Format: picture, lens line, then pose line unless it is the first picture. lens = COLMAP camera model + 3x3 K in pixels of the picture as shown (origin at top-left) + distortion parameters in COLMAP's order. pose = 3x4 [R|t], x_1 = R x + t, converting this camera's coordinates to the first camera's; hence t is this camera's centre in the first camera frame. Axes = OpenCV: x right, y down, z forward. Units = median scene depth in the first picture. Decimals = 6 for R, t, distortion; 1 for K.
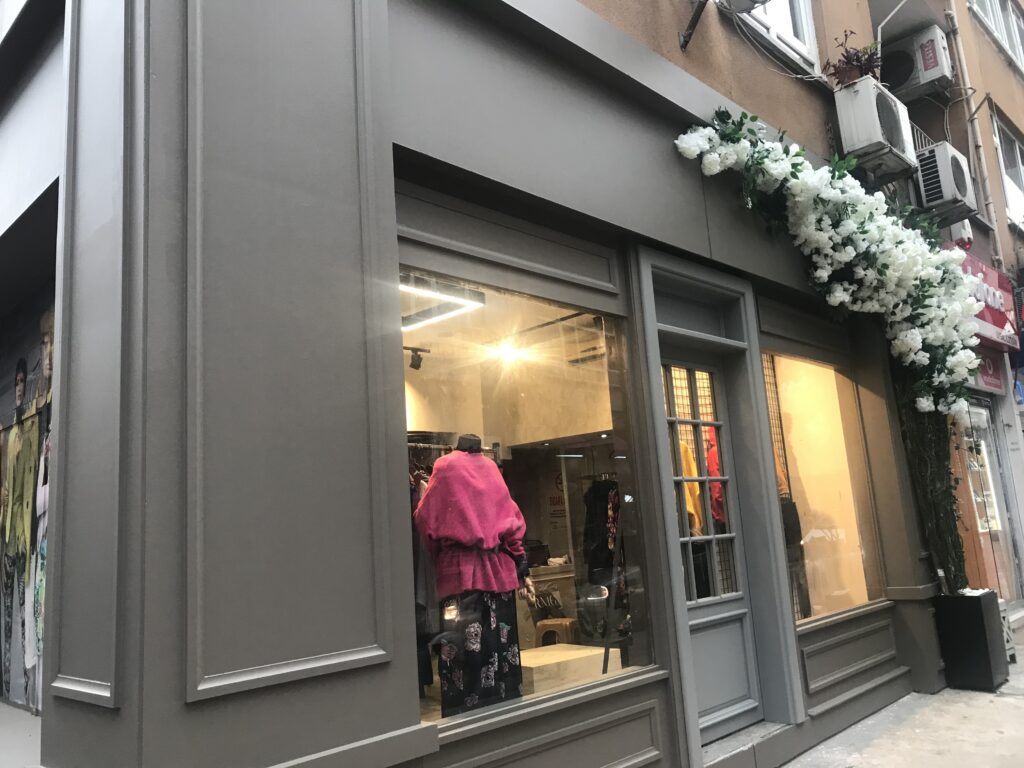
lens RADIAL K [[837.0, 0, 512.0], [0, 837.0, 384.0], [0, 0, 1]] dist [0.006698, 0.021950]
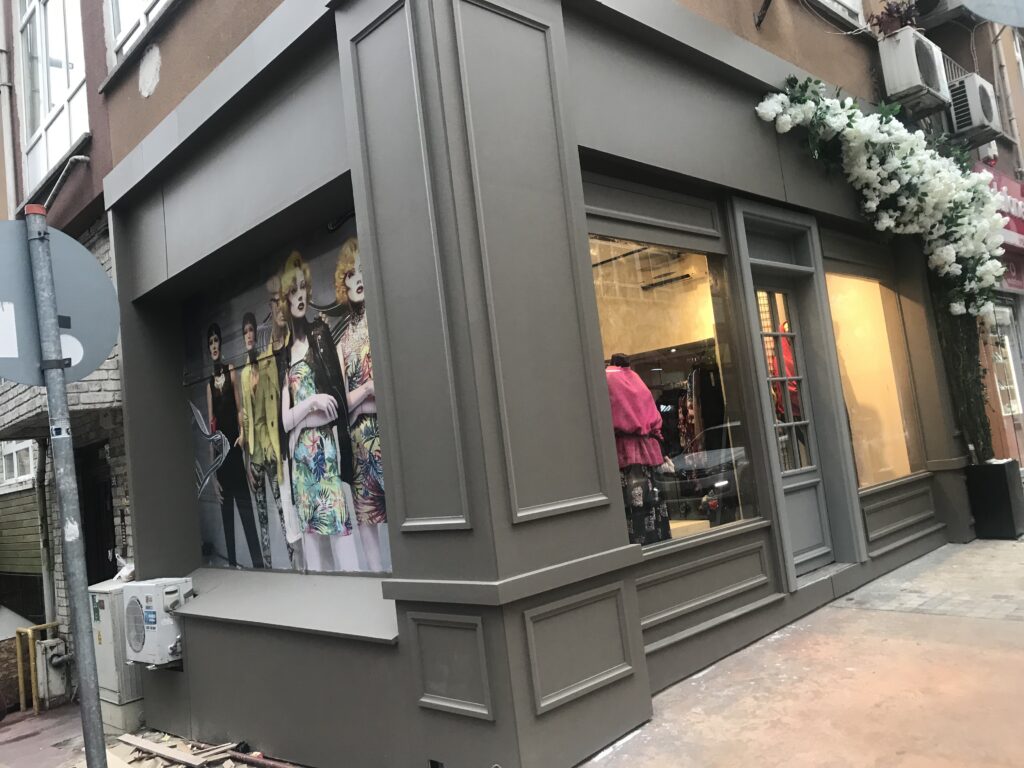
lens RADIAL K [[826.5, 0, 512.0], [0, 826.5, 384.0], [0, 0, 1]] dist [-0.001237, 0.043724]
pose [[0.998257, -0.052771, -0.026433, -0.128180], [0.055017, 0.994142, 0.093036, -0.015044], [0.021369, -0.094328, 0.995312, -0.218844]]
